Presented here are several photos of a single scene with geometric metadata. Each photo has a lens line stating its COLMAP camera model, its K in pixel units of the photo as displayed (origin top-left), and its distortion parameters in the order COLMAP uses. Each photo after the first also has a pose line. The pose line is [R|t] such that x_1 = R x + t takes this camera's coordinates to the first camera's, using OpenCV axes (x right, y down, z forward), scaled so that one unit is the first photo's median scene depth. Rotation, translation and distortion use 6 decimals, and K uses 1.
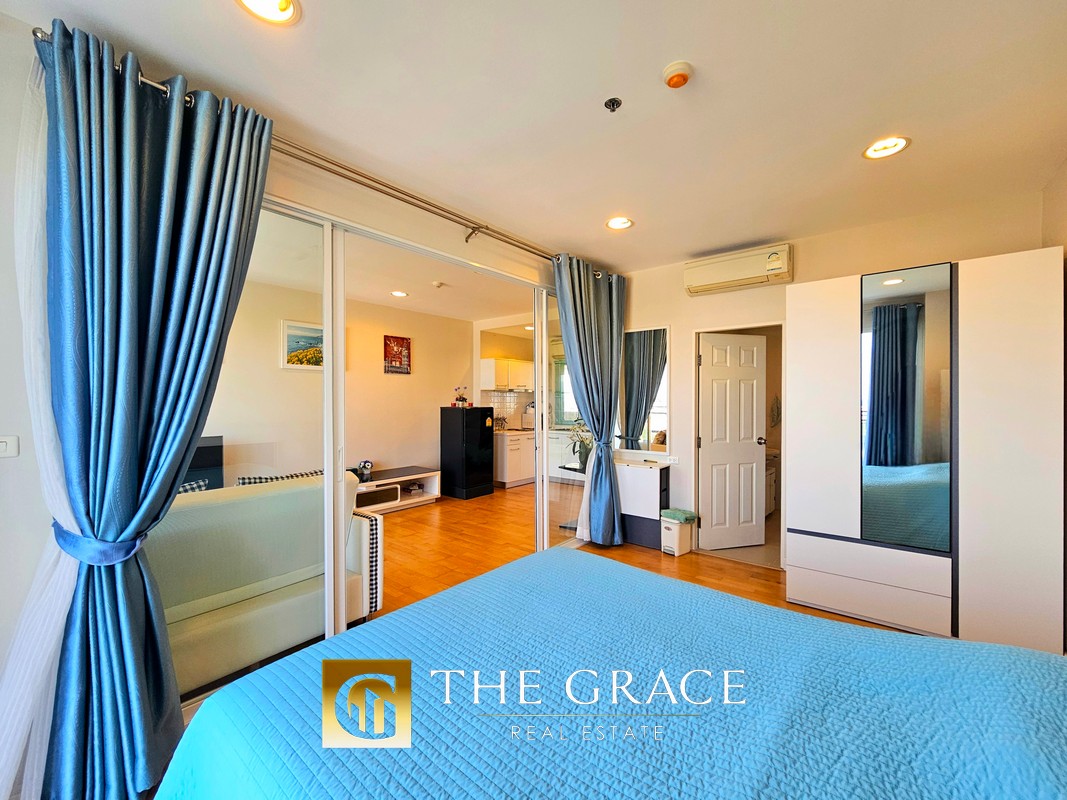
lens RADIAL K [[443.4, 0, 538.9], [0, 443.4, 405.4], [0, 0, 1]] dist [-0.002743, 0.003364]
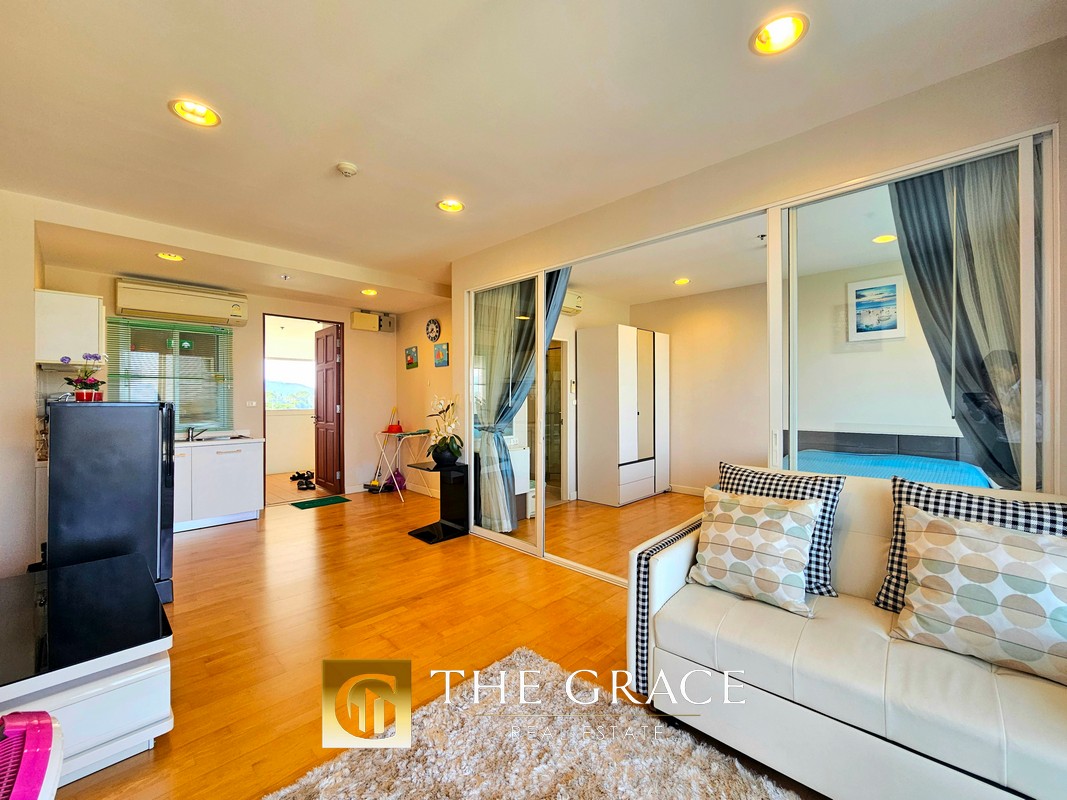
lens RADIAL K [[443.4, 0, 536.8], [0, 443.4, 398.1], [0, 0, 1]] dist [-0.002743, 0.003364]
pose [[0.091532, -0.001315, 0.995801, -0.905960], [0.014536, 0.999894, -0.000016, 0.011398], [-0.995696, 0.014476, 0.091542, 0.883603]]
